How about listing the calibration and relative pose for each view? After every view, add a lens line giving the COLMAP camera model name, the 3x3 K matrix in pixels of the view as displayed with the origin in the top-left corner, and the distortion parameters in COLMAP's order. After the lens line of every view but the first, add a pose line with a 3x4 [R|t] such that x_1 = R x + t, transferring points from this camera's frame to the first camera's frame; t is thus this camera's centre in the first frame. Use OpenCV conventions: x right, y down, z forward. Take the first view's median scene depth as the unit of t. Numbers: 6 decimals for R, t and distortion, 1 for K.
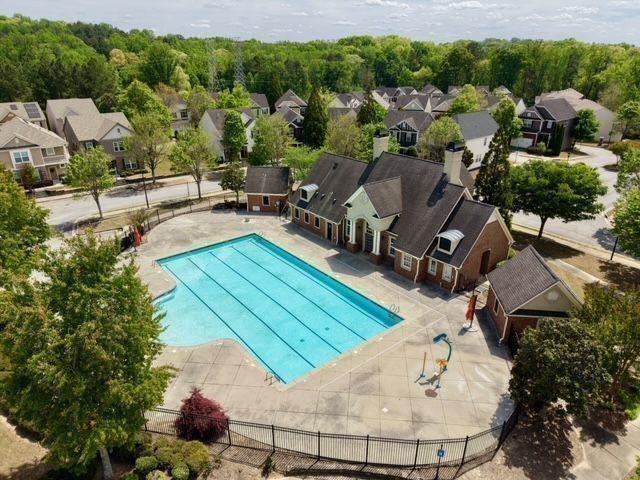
lens RADIAL K [[433.3, 0, 320.0], [0, 433.3, 240.0], [0, 0, 1]] dist [-0.004754, -0.005894]
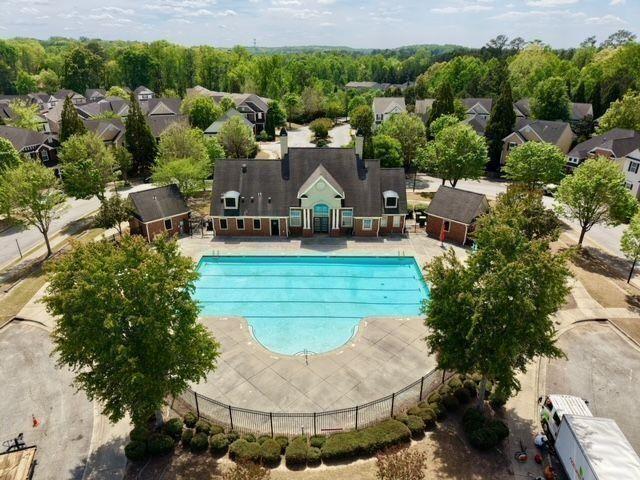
lens RADIAL K [[433.3, 0, 320.0], [0, 433.3, 240.0], [0, 0, 1]] dist [-0.004754, -0.005894]
pose [[0.611723, -0.303905, 0.730368, -0.659797], [0.301256, 0.943189, 0.140141, -0.100898], [-0.731465, 0.134300, 0.668523, 0.187337]]
